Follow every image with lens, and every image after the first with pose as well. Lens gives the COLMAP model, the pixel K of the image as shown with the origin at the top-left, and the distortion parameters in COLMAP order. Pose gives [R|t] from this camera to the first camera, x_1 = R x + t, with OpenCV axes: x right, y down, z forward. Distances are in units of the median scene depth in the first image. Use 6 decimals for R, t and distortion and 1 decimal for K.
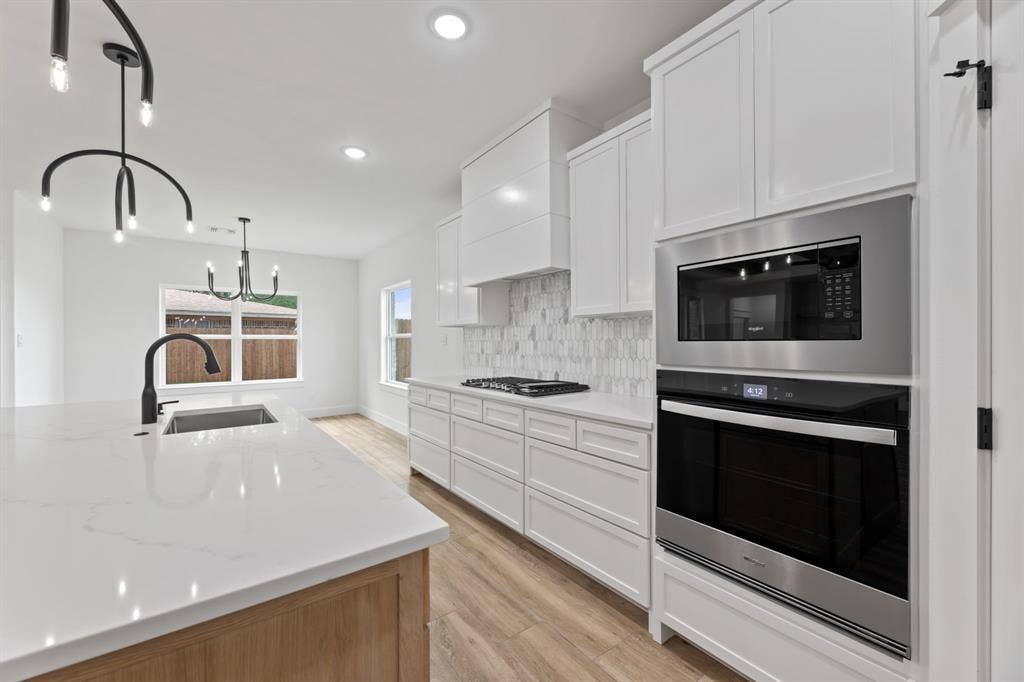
lens RADIAL K [[408.2, 0, 505.3], [0, 408.2, 343.0], [0, 0, 1]] dist [0.001979, 0.000304]
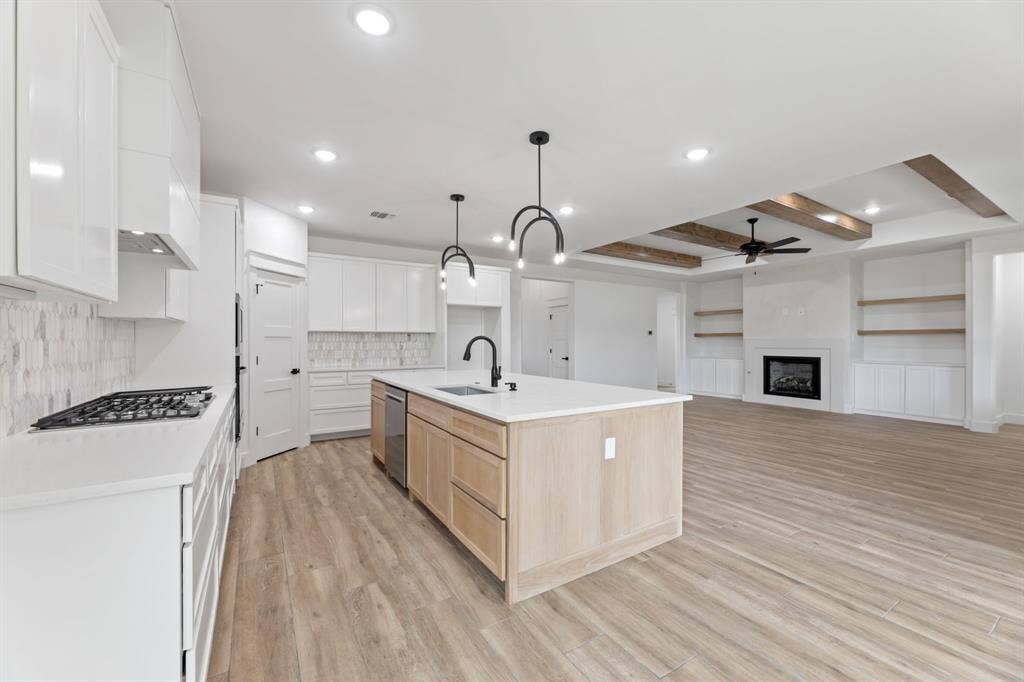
lens RADIAL K [[408.2, 0, 506.5], [0, 408.2, 342.8], [0, 0, 1]] dist [0.001979, 0.000304]
pose [[-0.997007, 0.002729, 0.077264, -0.565463], [0.003026, 0.999988, 0.003726, -0.002519], [-0.077253, 0.003948, -0.997004, 1.476854]]
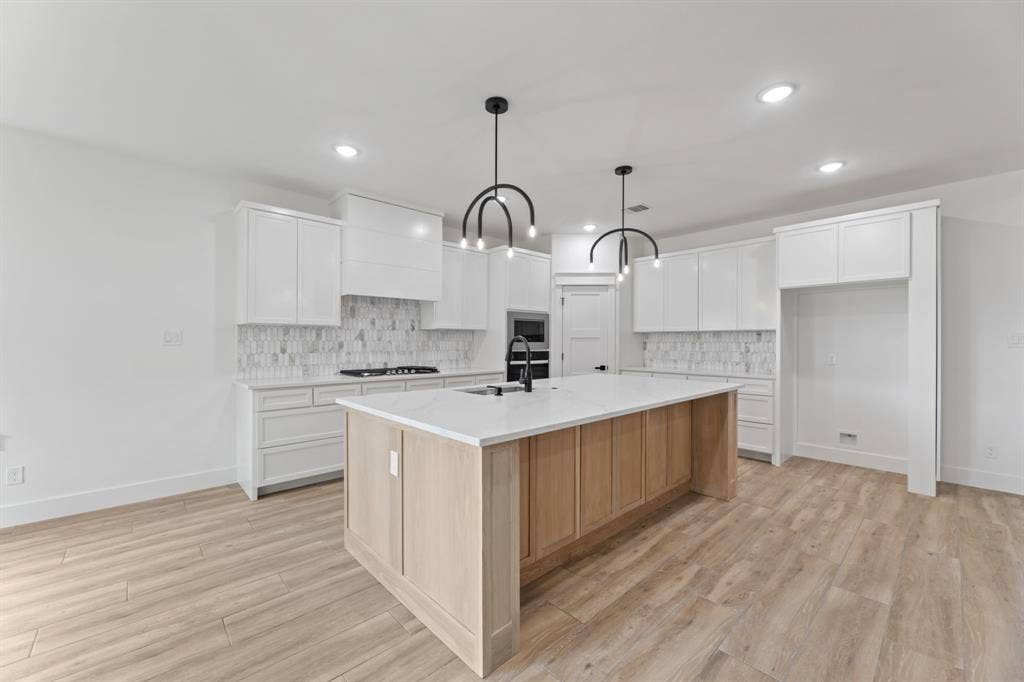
lens RADIAL K [[408.2, 0, 506.5], [0, 408.2, 340.9], [0, 0, 1]] dist [0.001979, 0.000304]
pose [[-0.110992, 0.005380, 0.993807, -1.309024], [-0.000738, 0.999985, -0.005496, 0.001289], [-0.993821, -0.001343, -0.110986, 0.676549]]
